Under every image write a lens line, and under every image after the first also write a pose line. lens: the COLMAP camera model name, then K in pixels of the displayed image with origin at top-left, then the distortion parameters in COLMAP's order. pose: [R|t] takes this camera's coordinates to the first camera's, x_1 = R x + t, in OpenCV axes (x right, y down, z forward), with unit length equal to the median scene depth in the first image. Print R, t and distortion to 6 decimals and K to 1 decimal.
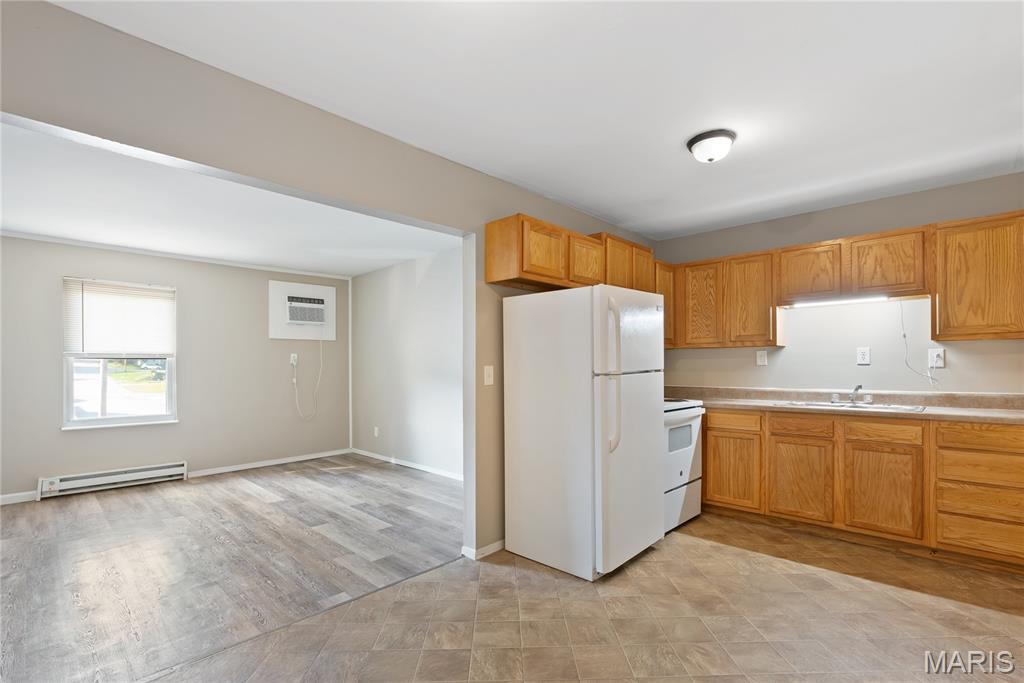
lens RADIAL K [[470.2, 0, 515.7], [0, 470.2, 367.4], [0, 0, 1]] dist [-0.007236, 0.002525]
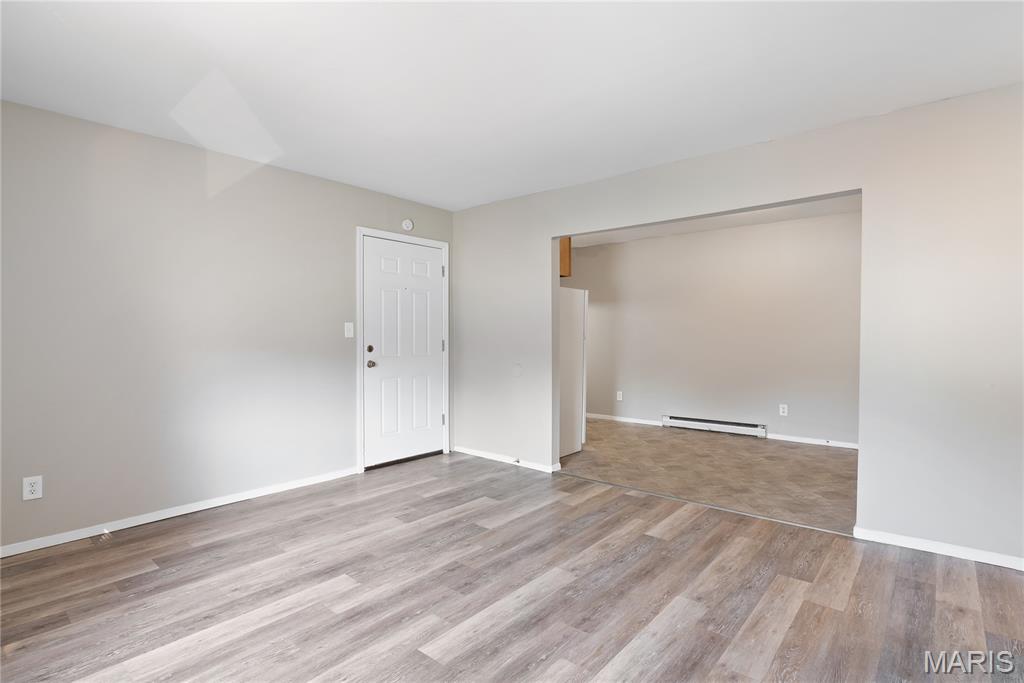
lens RADIAL K [[511.9, 0, 507.1], [0, 511.9, 344.8], [0, 0, 1]] dist [-0.010718, 0.002451]
pose [[-0.054283, -0.014855, 0.998415, -1.421892], [0.006684, 0.999862, 0.015240, 0.010083], [-0.998503, 0.007501, -0.054176, 1.096334]]
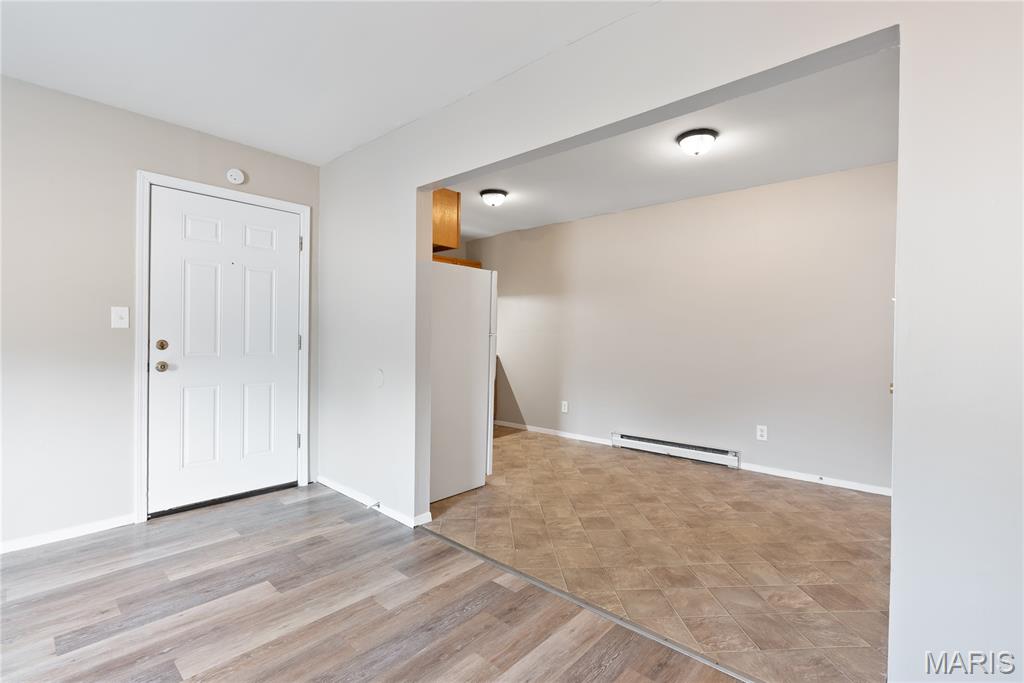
lens RADIAL K [[470.2, 0, 505.8], [0, 470.2, 338.4], [0, 0, 1]] dist [-0.007236, 0.002525]
pose [[-0.026383, -0.001279, 0.999651, -0.951633], [-0.005564, 0.999984, 0.001132, 0.021761], [-0.999636, -0.005532, -0.026390, 0.770047]]
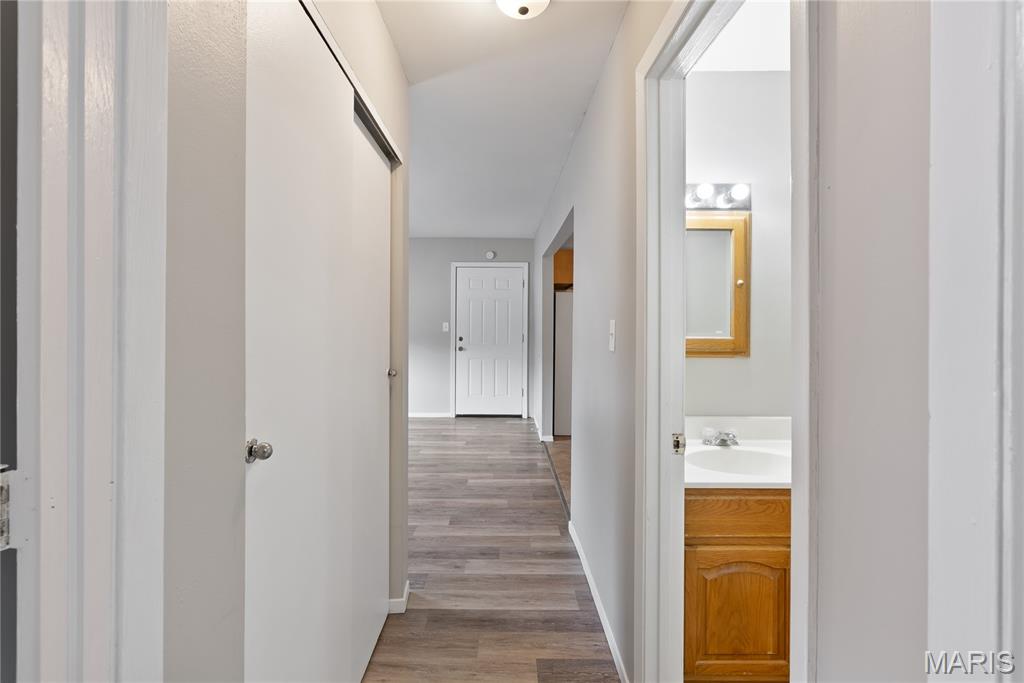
lens RADIAL K [[470.2, 0, 498.7], [0, 470.2, 323.4], [0, 0, 1]] dist [-0.007236, 0.002525]
pose [[0.727186, 0.003989, 0.686429, -1.272700], [-0.004024, 0.999991, -0.001548, -0.022576], [-0.686428, -0.001636, 0.727196, -0.118342]]
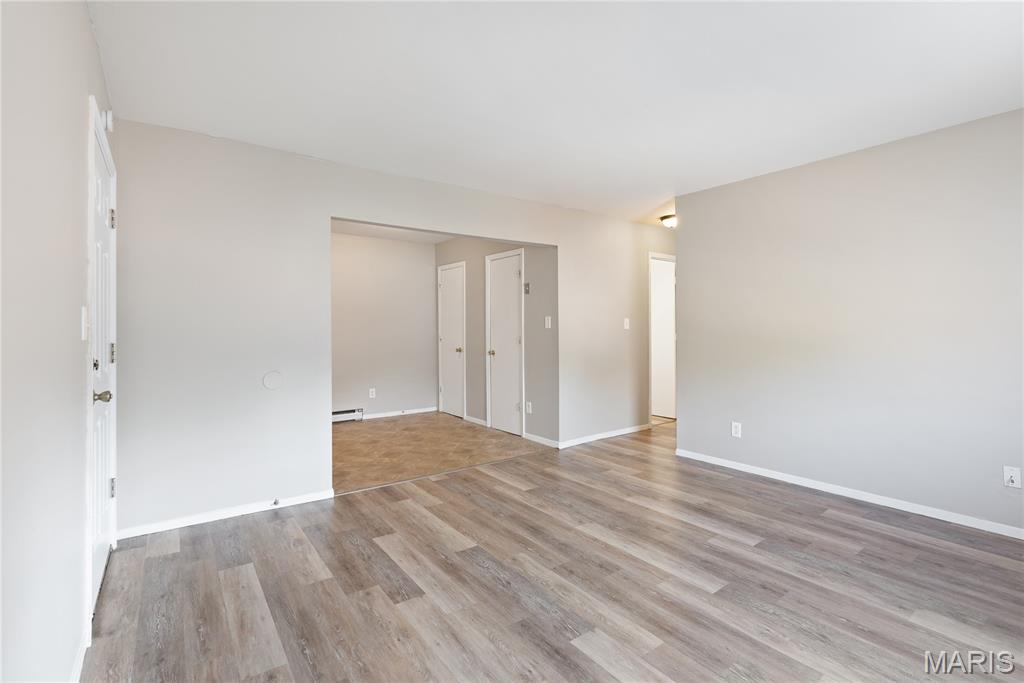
lens RADIAL K [[470.2, 0, 520.5], [0, 470.2, 318.0], [0, 0, 1]] dist [-0.007236, 0.002525]
pose [[-0.987383, 0.012821, 0.157828, -0.674393], [0.009930, 0.999768, -0.019092, -0.002176], [-0.158036, -0.017284, -0.987282, 1.863152]]
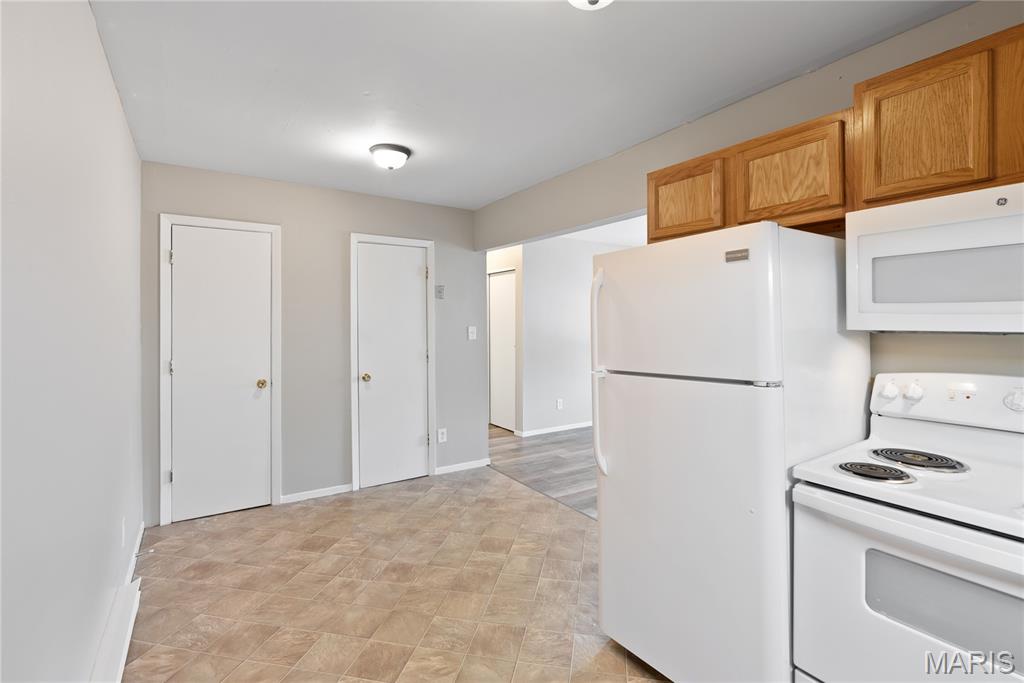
lens RADIAL K [[470.2, 0, 502.7], [0, 470.2, 320.1], [0, 0, 1]] dist [-0.007236, 0.002525]
pose [[-0.234459, 0.000049, -0.972126, 0.756031], [0.000699, 1.000000, -0.000118, -0.052315], [0.972126, -0.000707, -0.234459, 0.792778]]
